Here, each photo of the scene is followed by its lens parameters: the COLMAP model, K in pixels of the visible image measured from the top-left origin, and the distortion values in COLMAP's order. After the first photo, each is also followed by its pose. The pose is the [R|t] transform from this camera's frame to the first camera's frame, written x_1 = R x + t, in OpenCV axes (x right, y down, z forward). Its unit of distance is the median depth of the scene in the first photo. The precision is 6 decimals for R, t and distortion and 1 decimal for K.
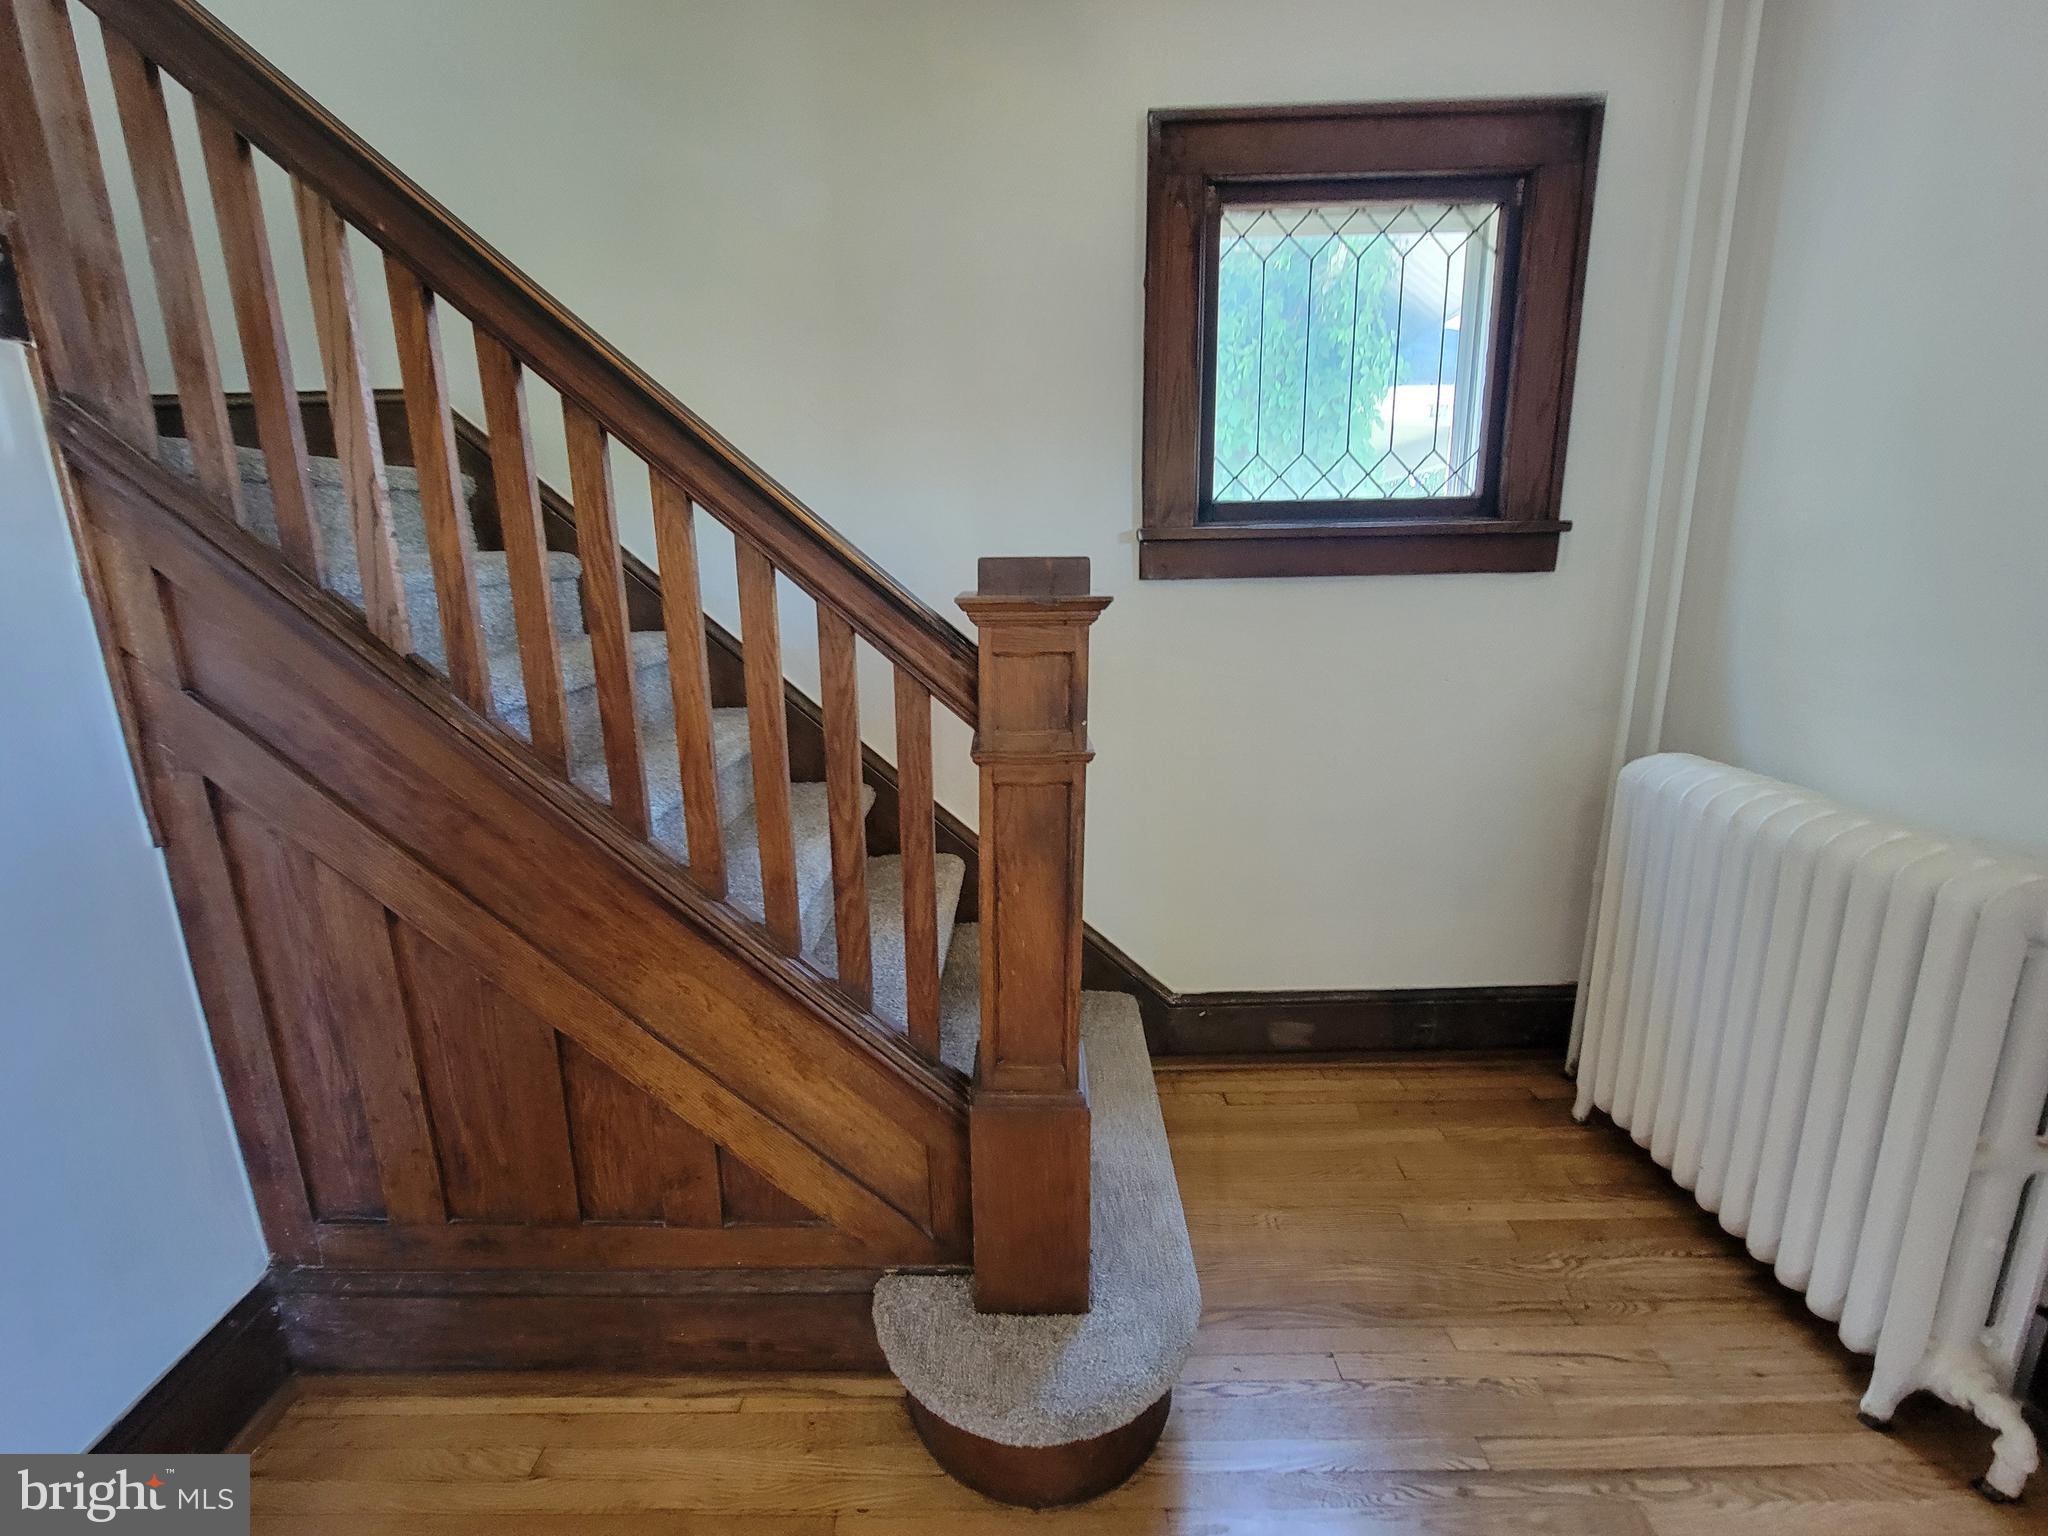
lens RADIAL K [[849.2, 0, 1018.0], [0, 849.2, 756.8], [0, 0, 1]] dist [-0.001722, -0.000696]
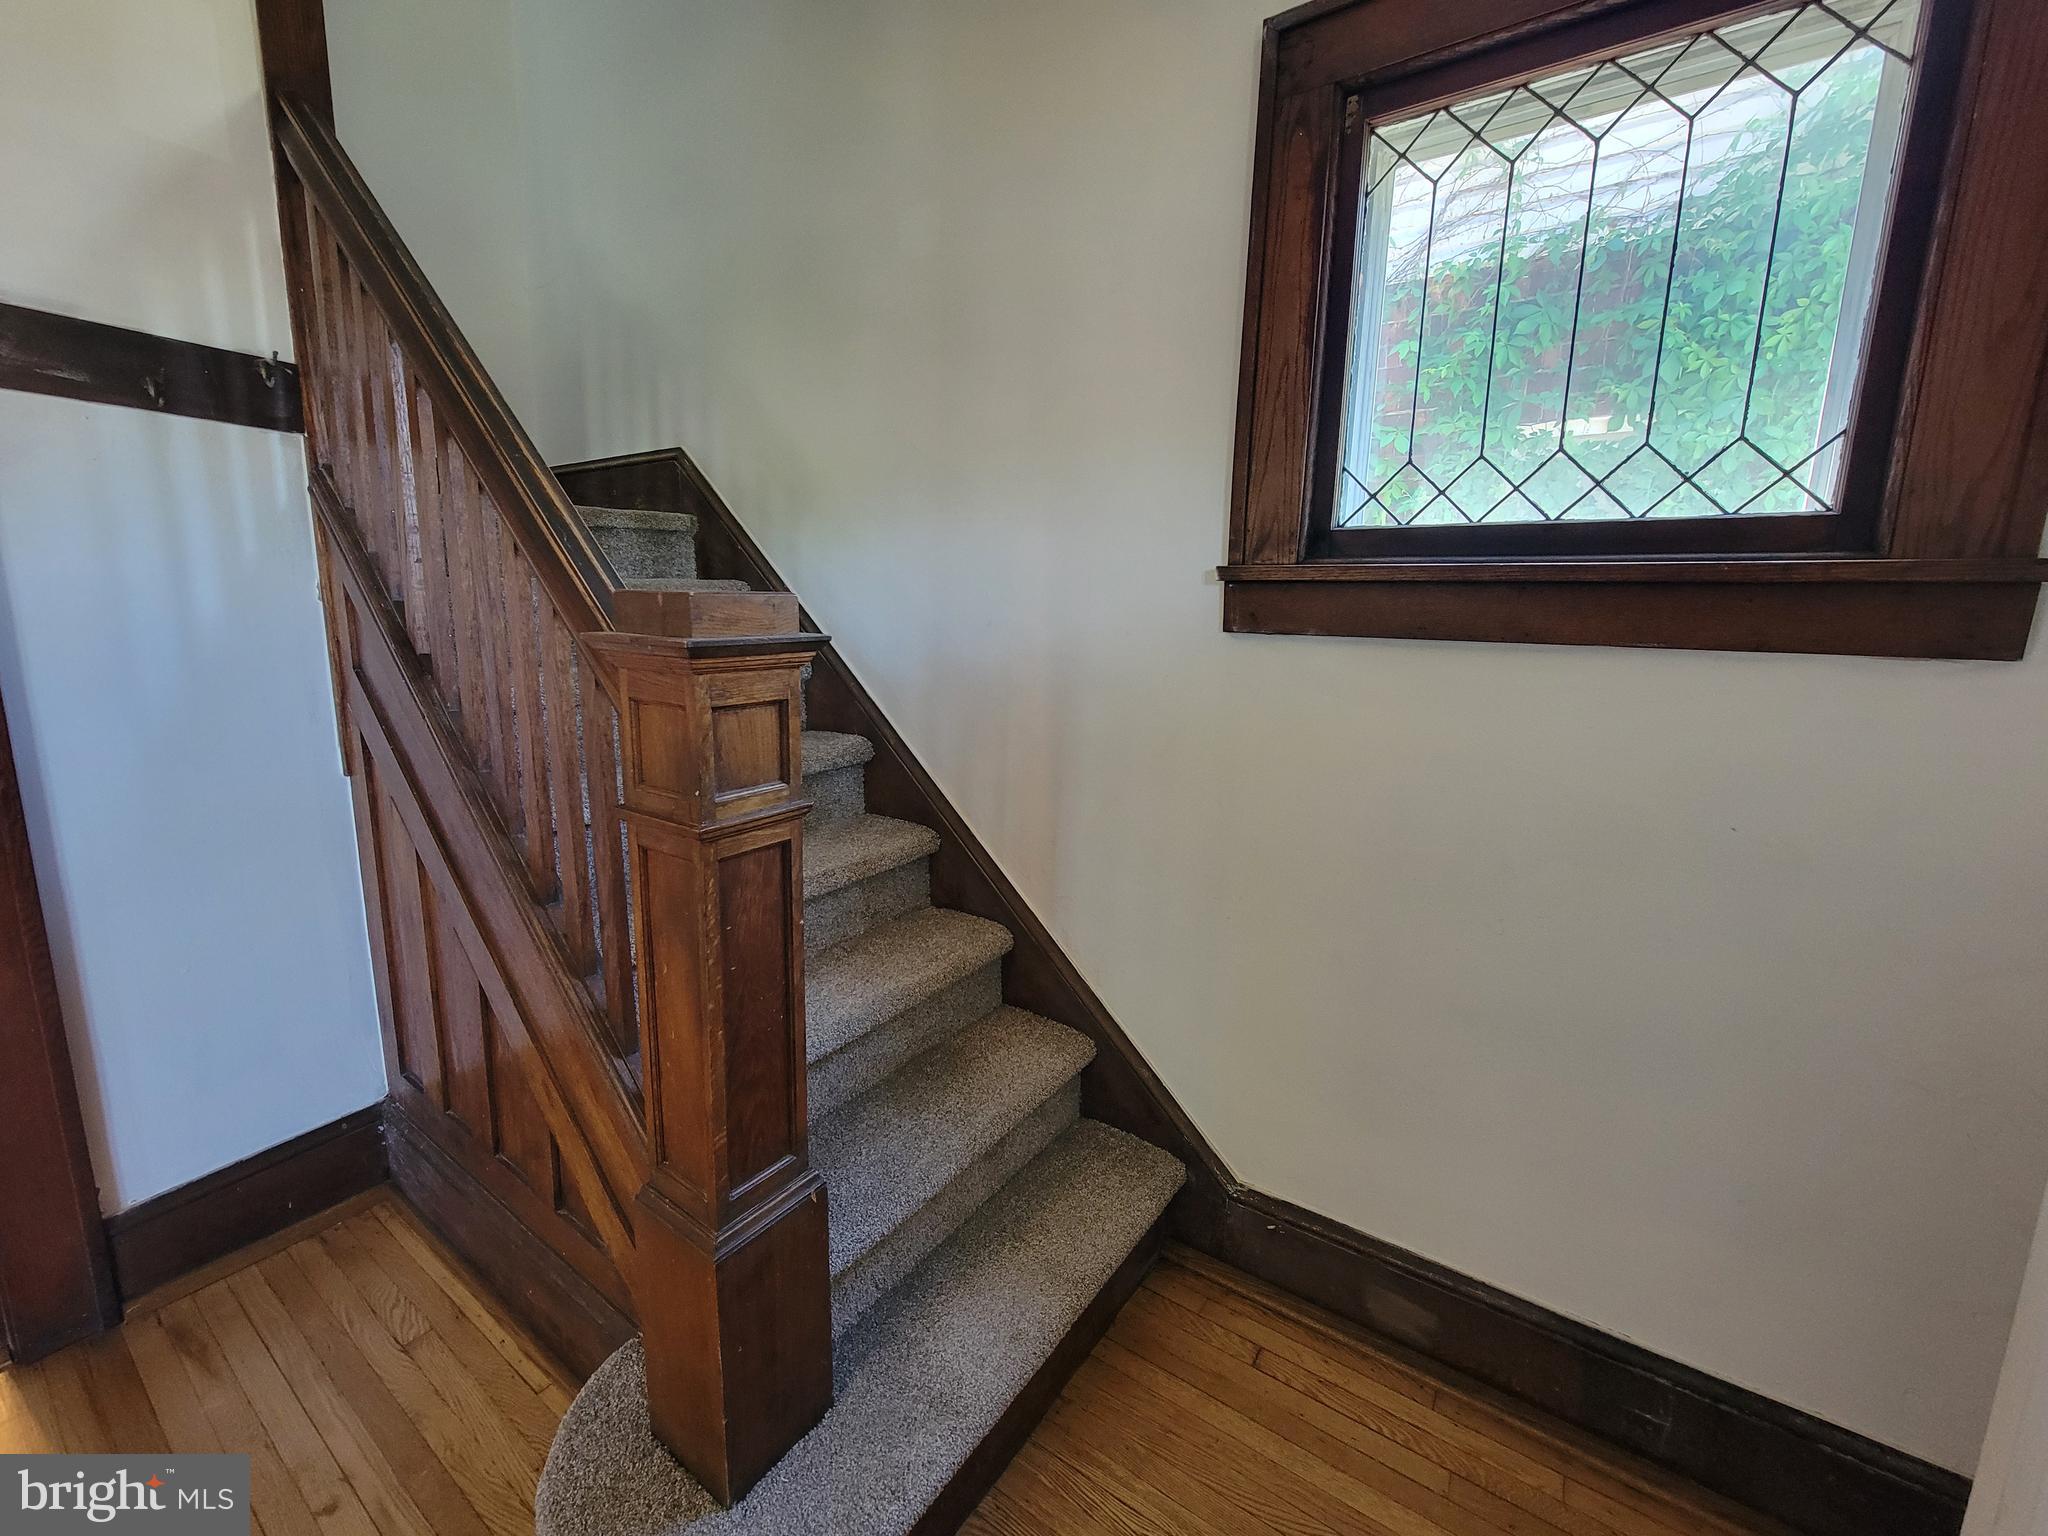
lens RADIAL K [[849.2, 0, 1021.1], [0, 849.2, 753.7], [0, 0, 1]] dist [-0.001722, -0.000696]
pose [[0.817761, 0.135518, -0.559376, 0.448834], [-0.159484, 0.987182, 0.006009, -0.076460], [0.553020, 0.084297, 0.828892, 0.278605]]
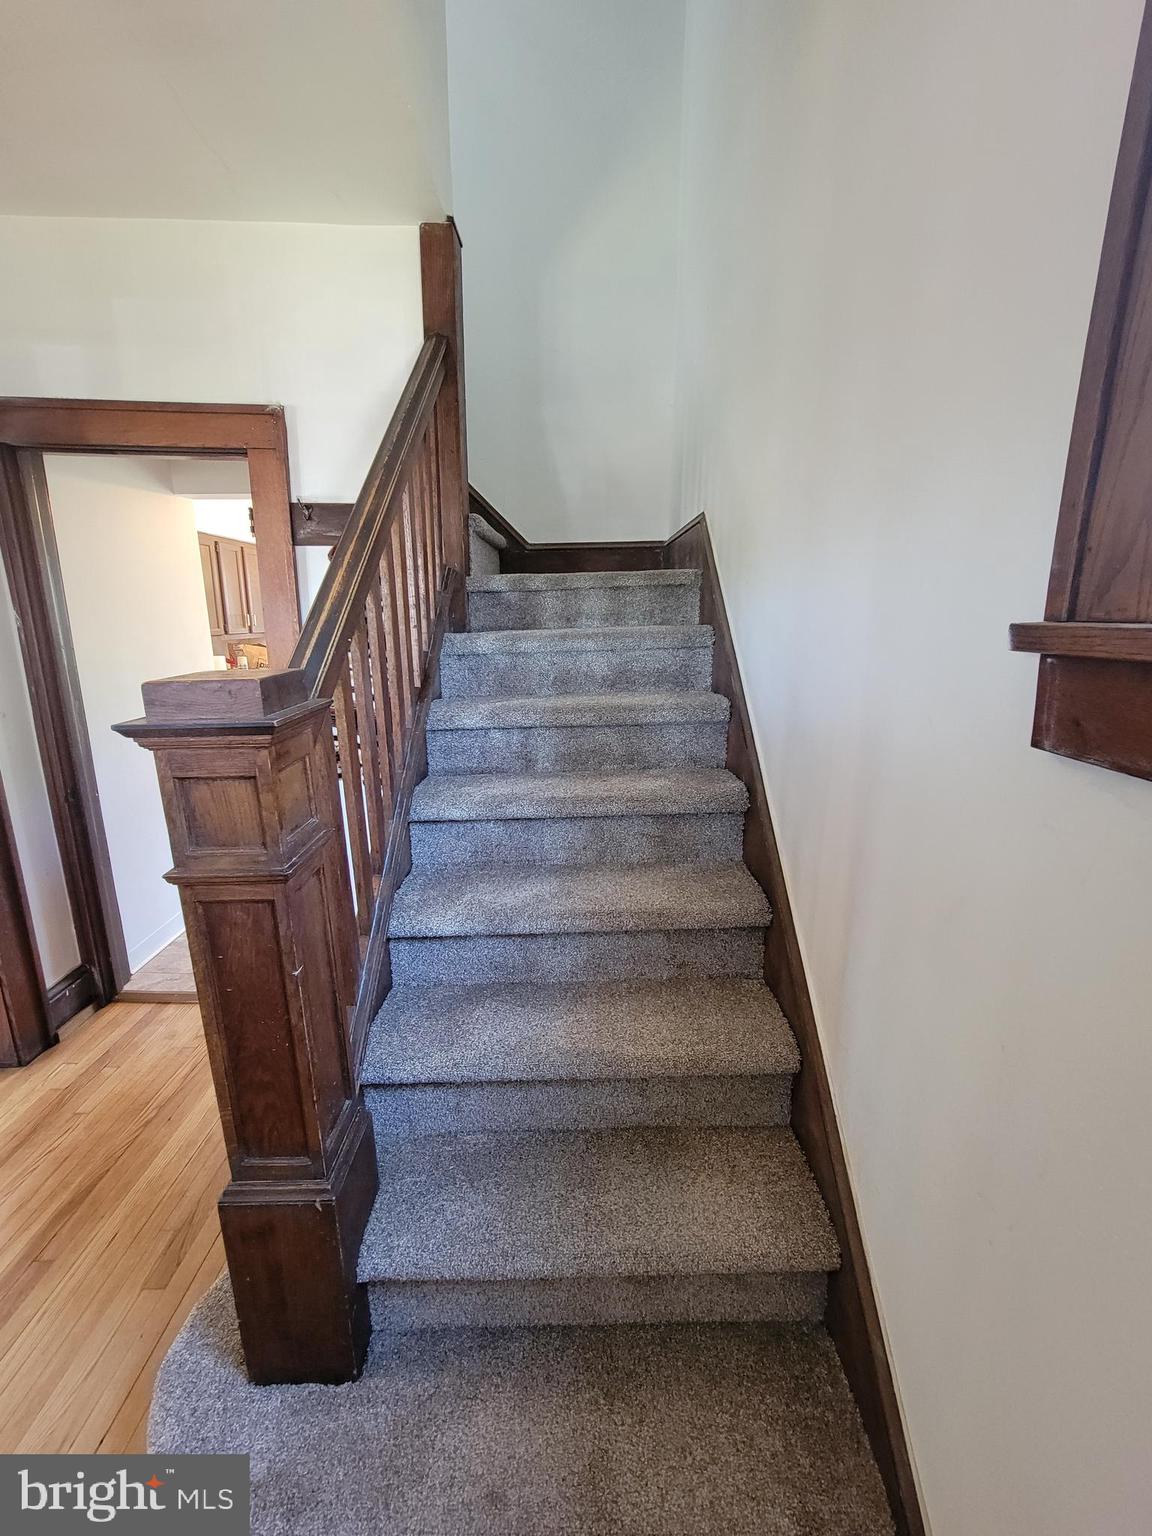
lens RADIAL K [[636.9, 0, 577.2], [0, 636.9, 756.5], [0, 0, 1]] dist [-0.001722, -0.000696]
pose [[0.012558, 0.236716, -0.971498, 0.447021], [-0.211854, 0.950147, 0.228775, -0.236840], [0.977221, 0.202943, 0.062081, 0.803770]]
